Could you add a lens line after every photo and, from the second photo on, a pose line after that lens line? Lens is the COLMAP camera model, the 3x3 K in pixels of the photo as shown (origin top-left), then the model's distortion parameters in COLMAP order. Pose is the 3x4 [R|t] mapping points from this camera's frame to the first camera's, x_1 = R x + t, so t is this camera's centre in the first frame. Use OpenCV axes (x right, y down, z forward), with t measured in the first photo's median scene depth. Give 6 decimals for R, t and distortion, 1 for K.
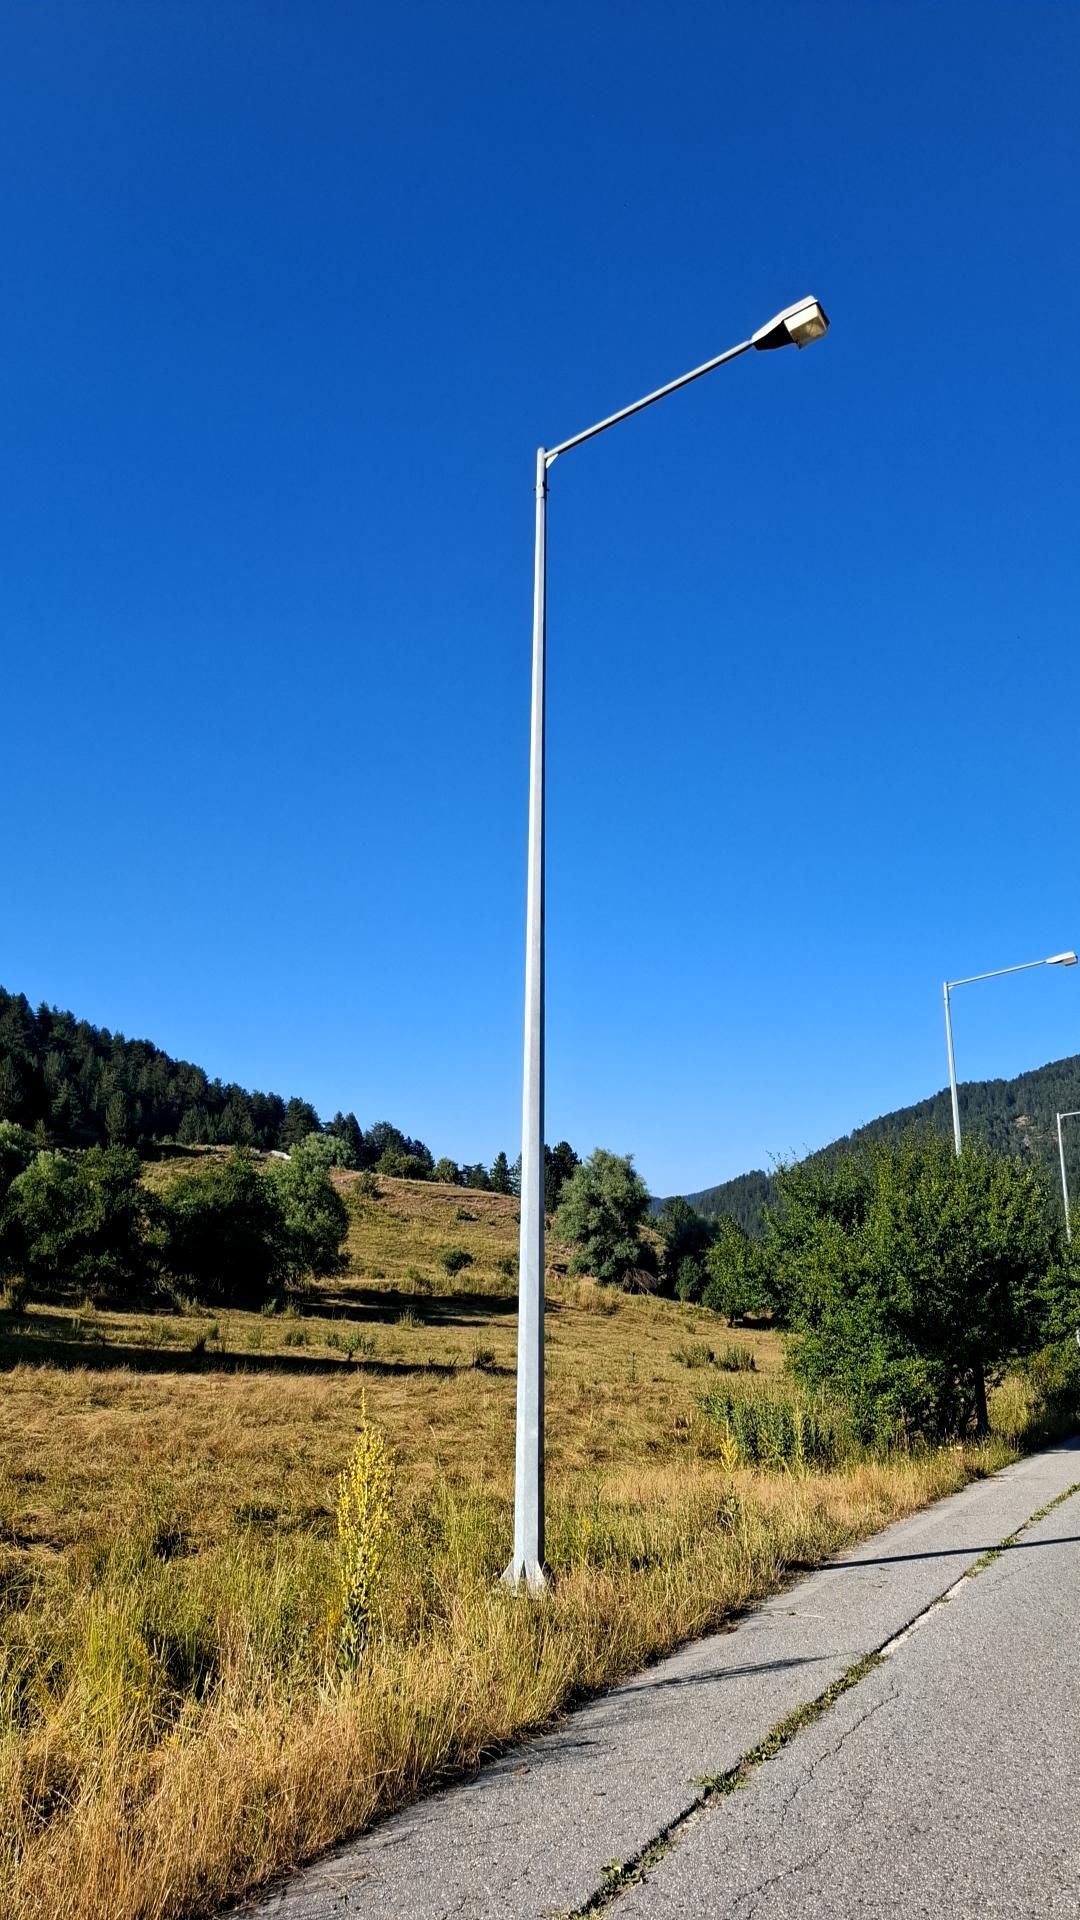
lens RADIAL K [[1309.9, 0, 524.4], [0, 1309.9, 948.5], [0, 0, 1]] dist [0.159726, -0.340944]
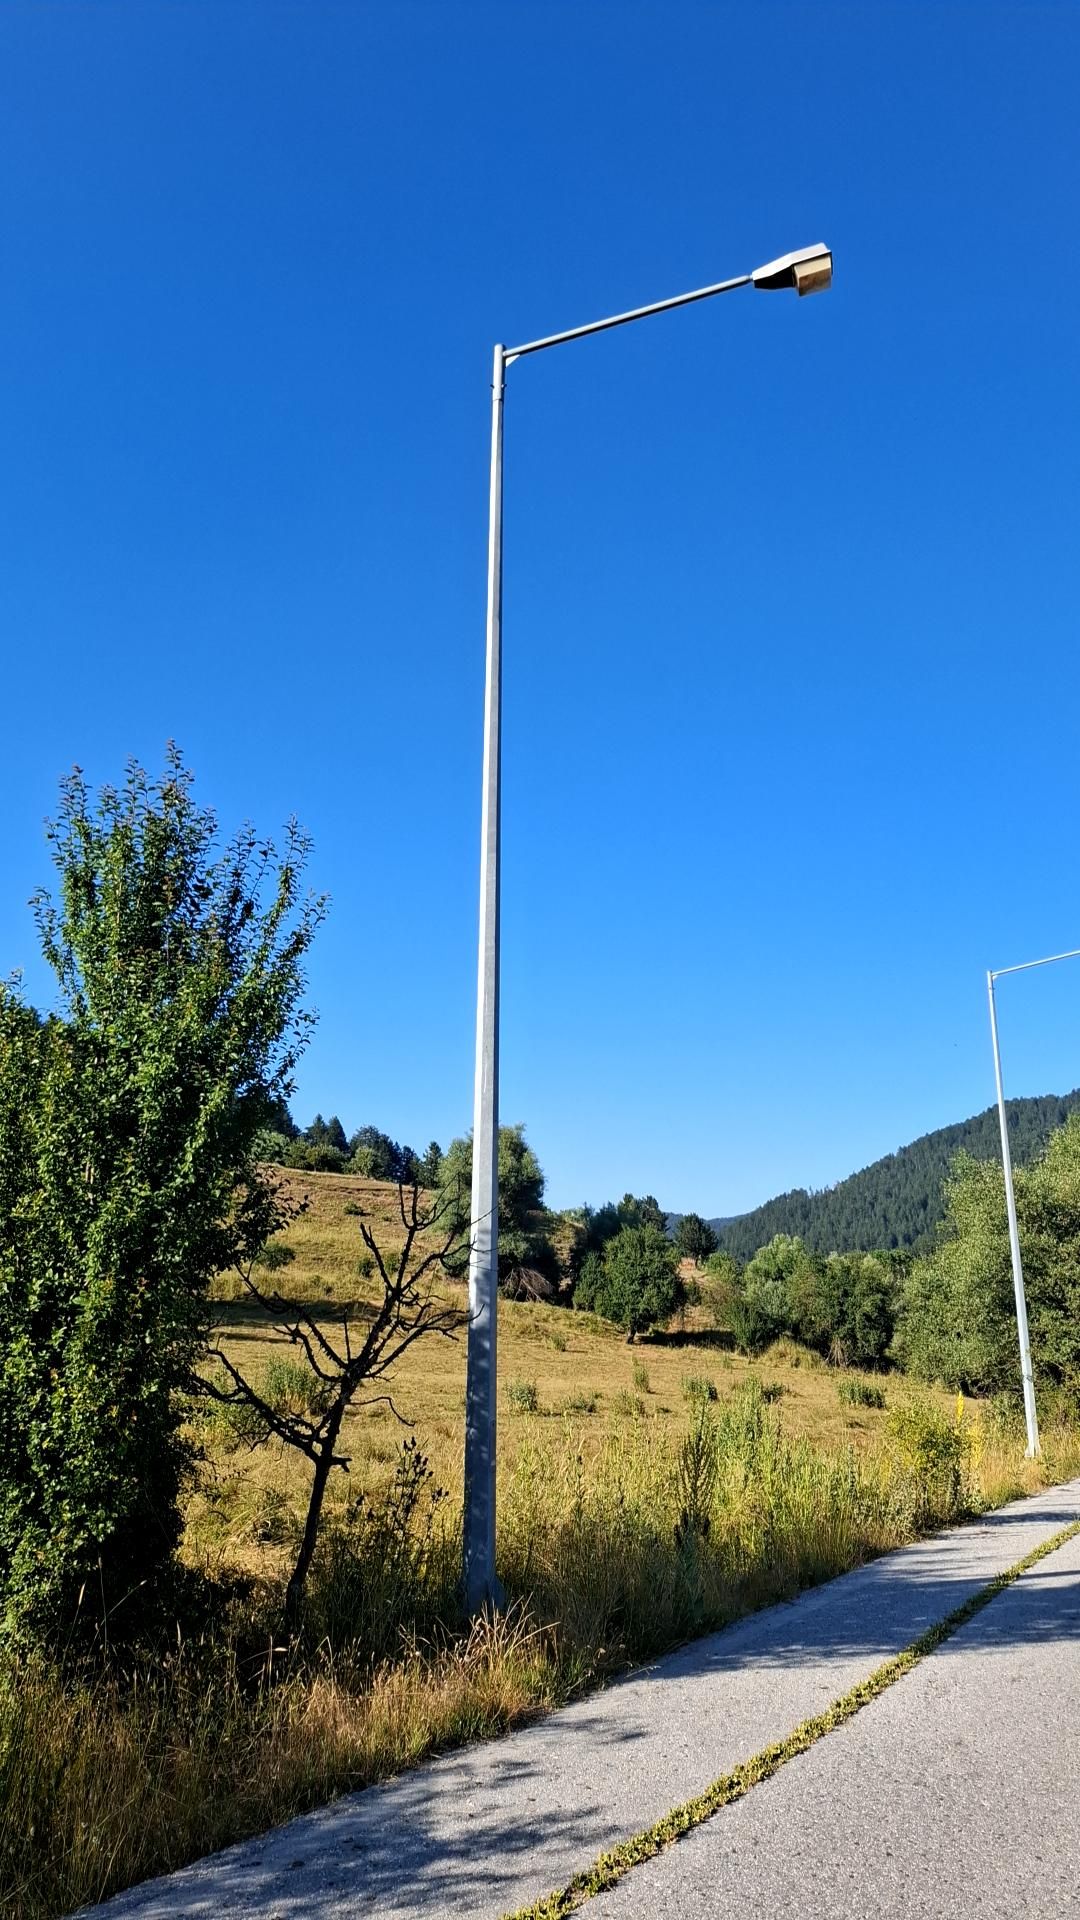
lens RADIAL K [[1317.4, 0, 540.0], [0, 1317.4, 960.0], [0, 0, 1]] dist [0.132333, -0.509934]
pose [[0.999628, -0.000957, -0.027247, 0.114574], [0.000746, 0.999970, -0.007743, 0.065483], [0.027254, 0.007719, 0.999599, 0.215559]]
